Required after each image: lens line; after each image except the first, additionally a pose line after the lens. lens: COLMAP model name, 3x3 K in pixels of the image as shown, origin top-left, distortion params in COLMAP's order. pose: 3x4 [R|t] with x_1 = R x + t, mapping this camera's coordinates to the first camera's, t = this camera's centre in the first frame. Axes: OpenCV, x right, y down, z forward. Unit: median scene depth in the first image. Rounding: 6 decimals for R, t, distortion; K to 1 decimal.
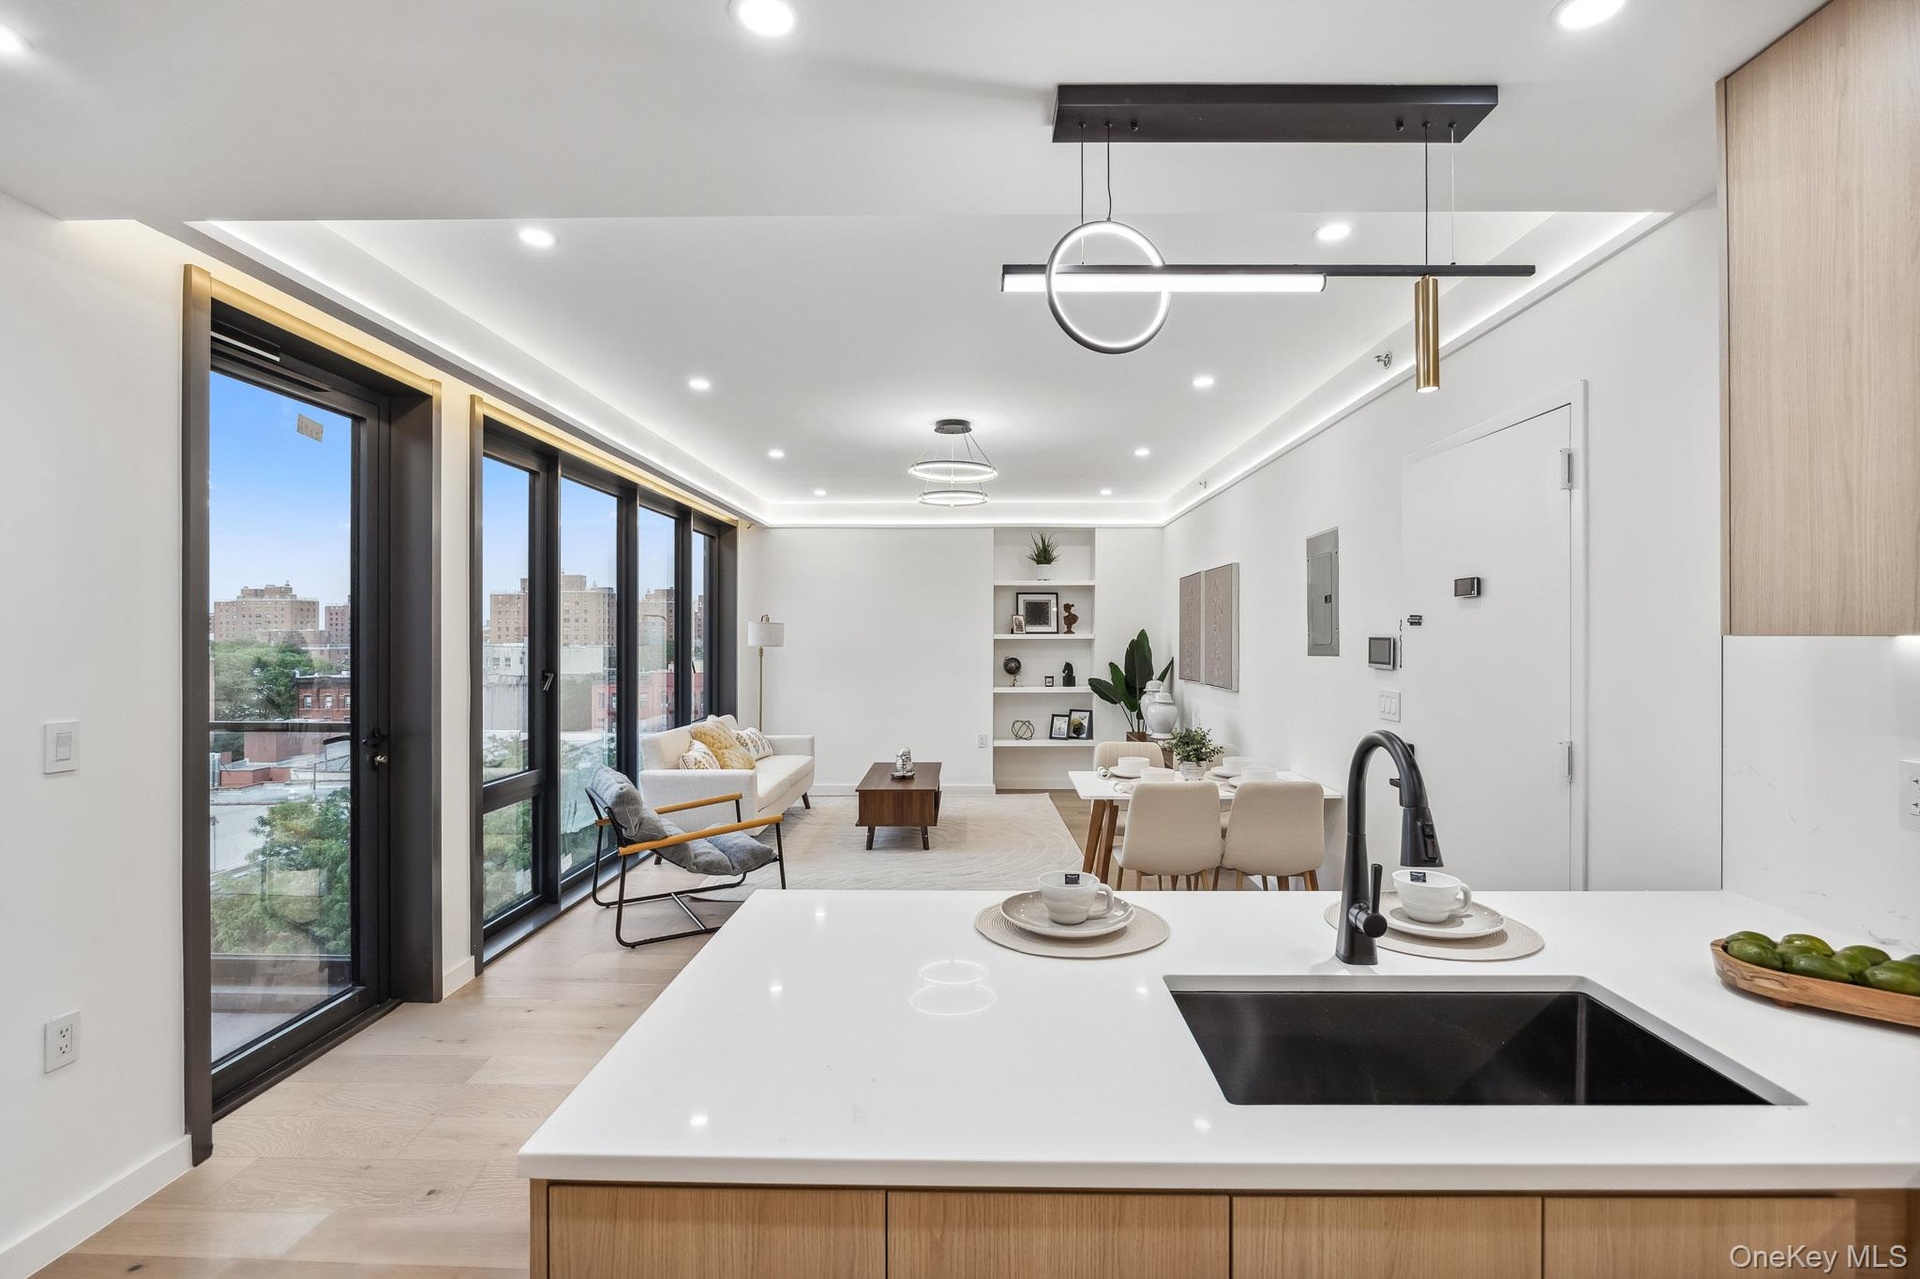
lens RADIAL K [[852.2, 0, 960.0], [0, 852.2, 639.5], [0, 0, 1]] dist [-0.003497, 0.000027]
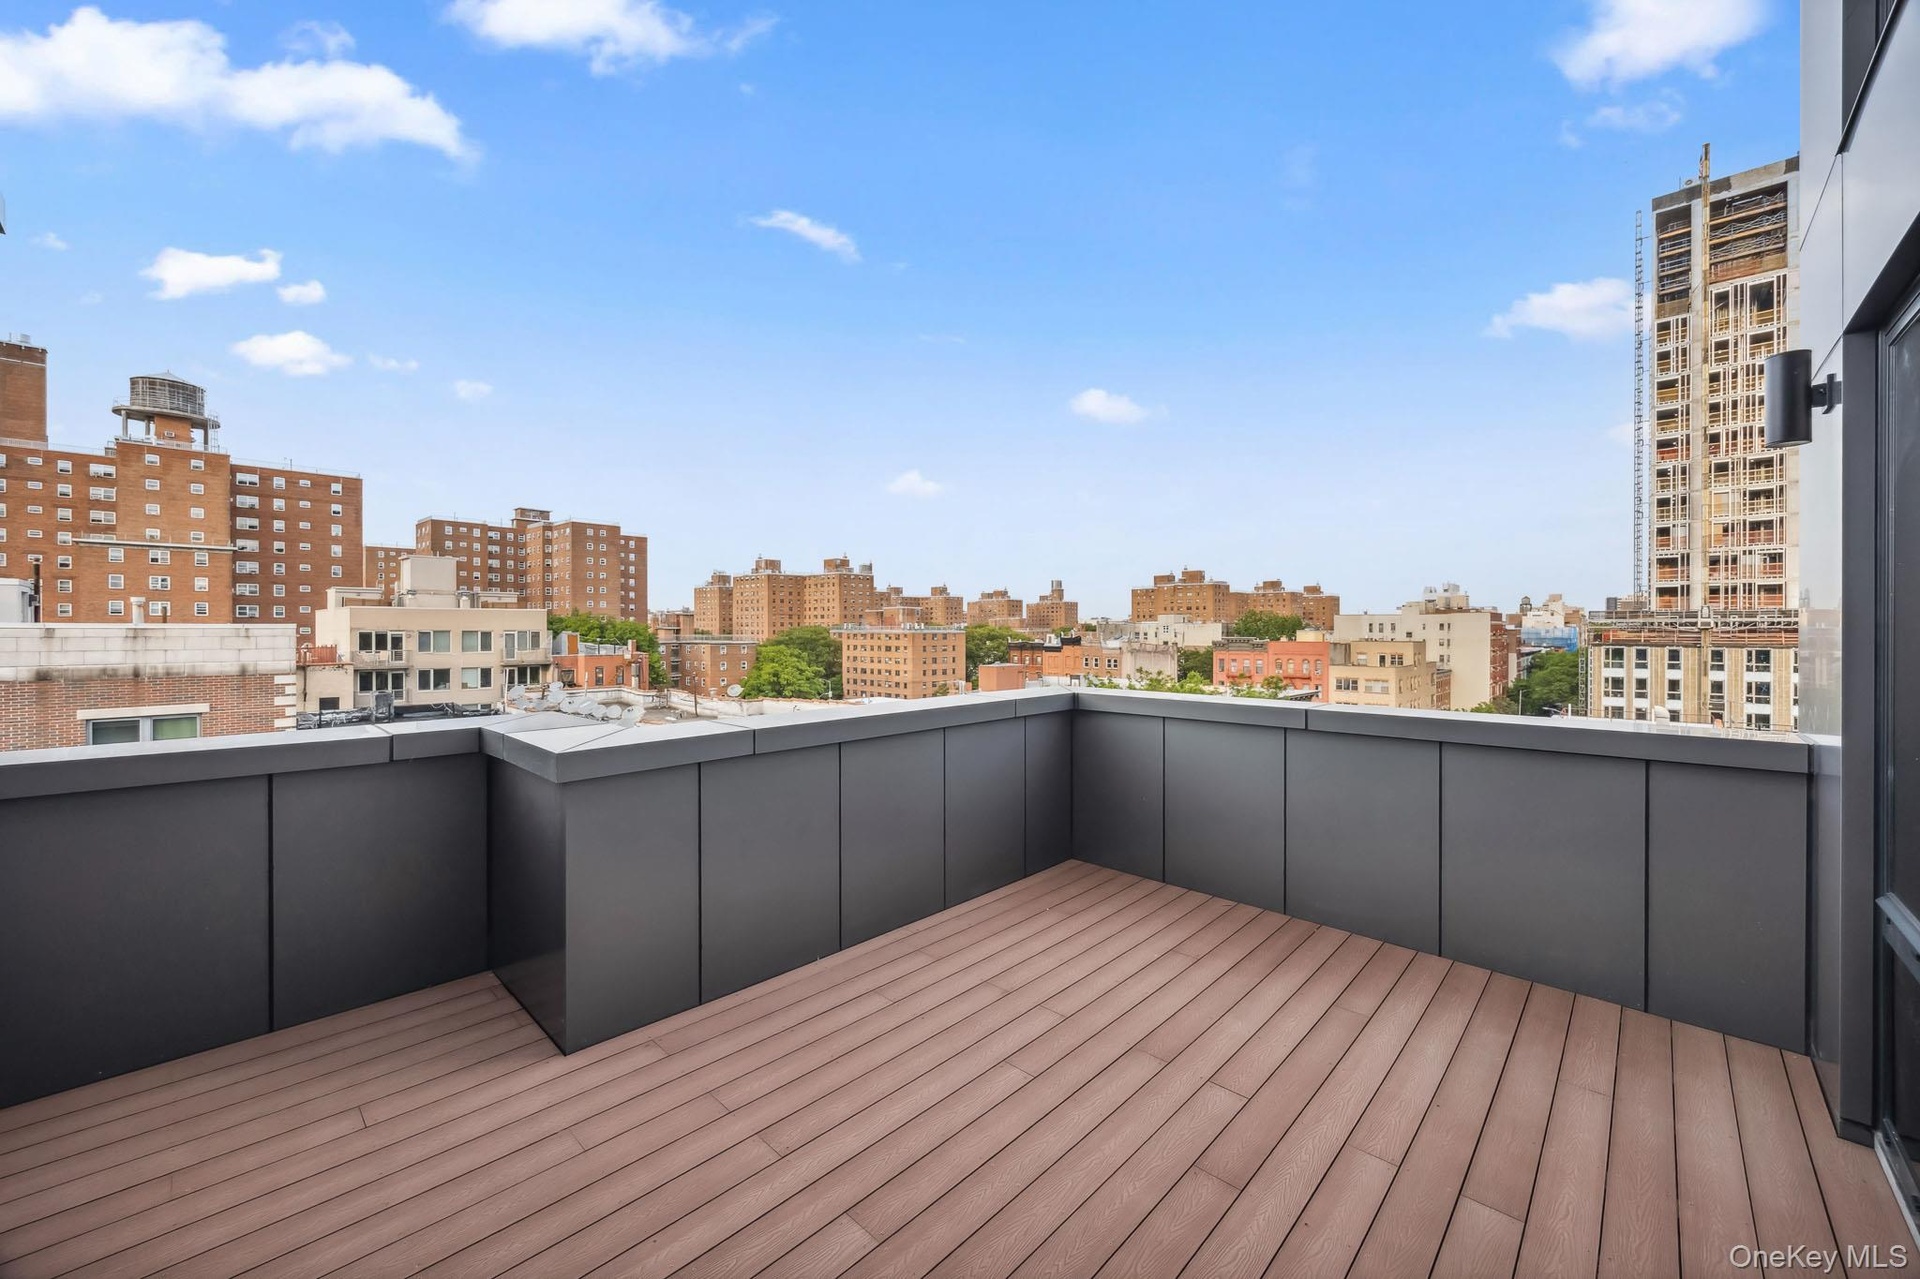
lens RADIAL K [[733.1, 0, 957.3], [0, 733.1, 634.3], [0, 0, 1]] dist [0.000046, -0.000729]
pose [[0.741245, 0.003203, -0.671226, -0.367151], [-0.001737, 0.999994, 0.002853, 0.386356], [0.671232, -0.000949, 0.741247, 0.545628]]
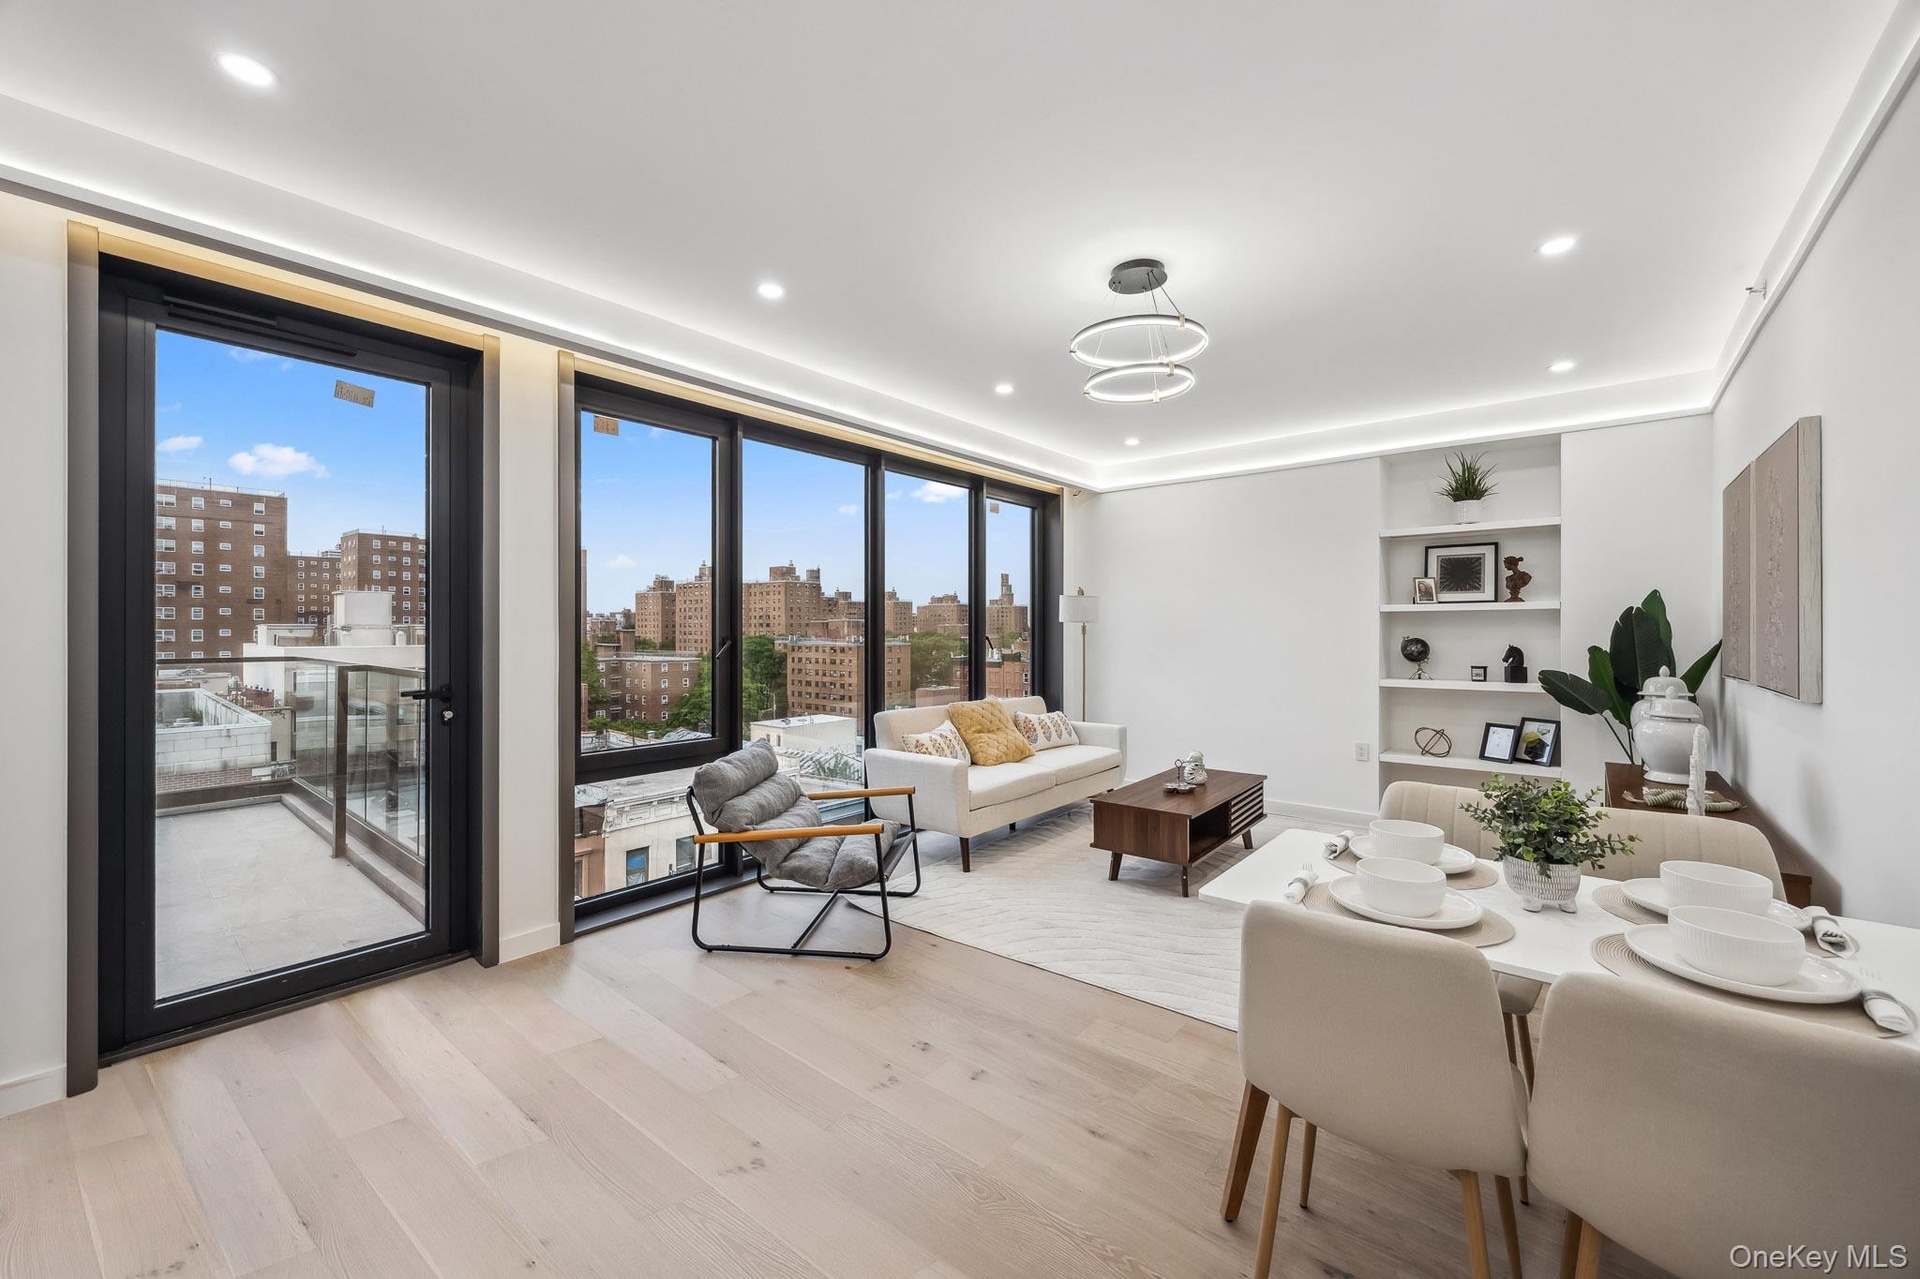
lens RADIAL K [[743.3, 0, 957.0], [0, 743.3, 628.7], [0, 0, 1]] dist [-0.001290, -0.000057]
pose [[0.782246, -0.001574, -0.622967, 0.152007], [-0.001183, 0.999991, -0.004012, 0.016959], [0.622968, 0.003876, 0.782238, 0.291764]]
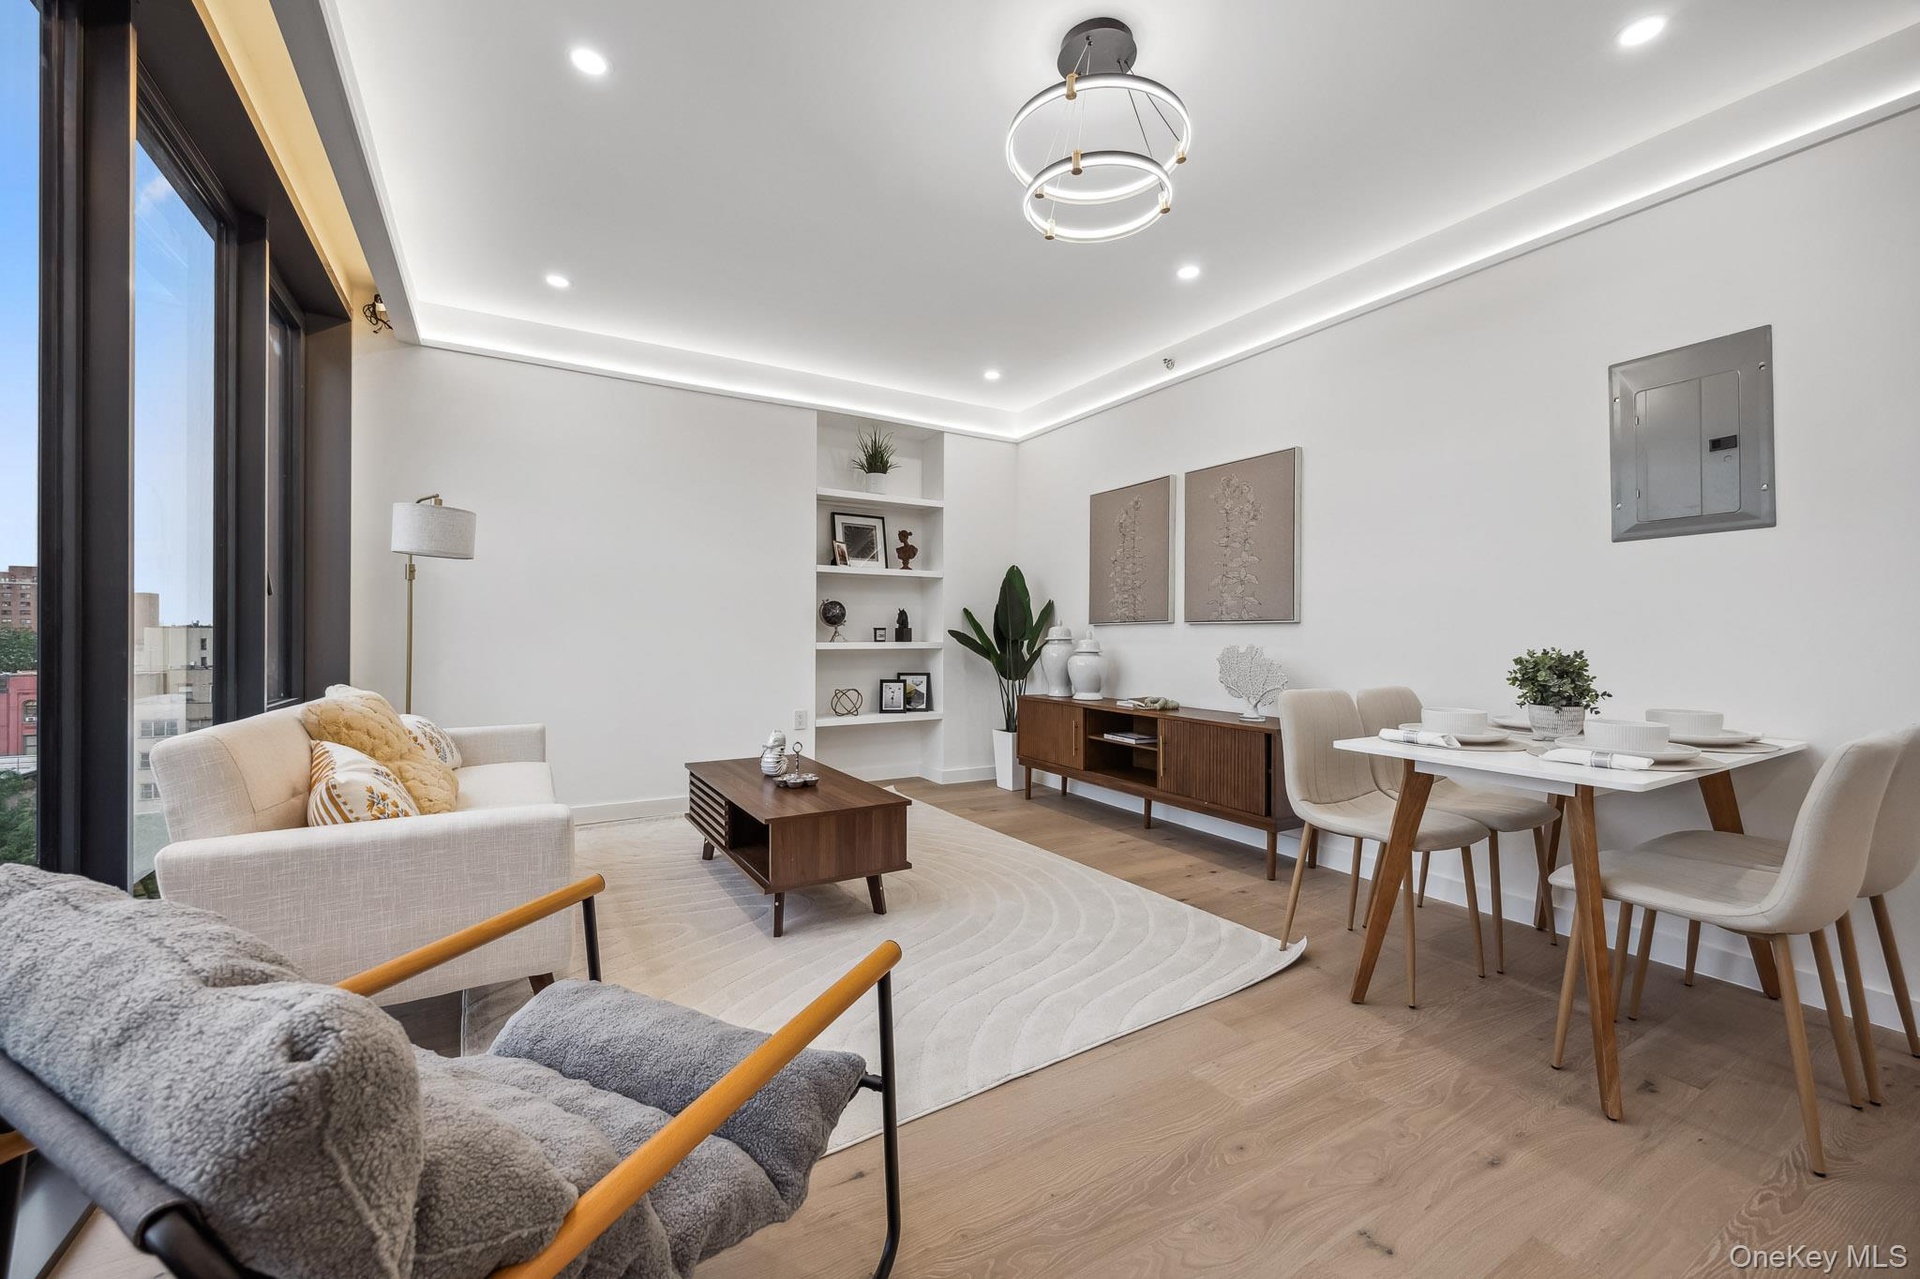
lens RADIAL K [[752.4, 0, 949.1], [0, 752.4, 635.0], [0, 0, 1]] dist [-0.002023, -0.000011]
pose [[0.849137, 0.005270, 0.528146, -0.192694], [-0.003680, 0.999985, -0.004061, 0.053523], [-0.528160, 0.001505, 0.849144, 0.430167]]
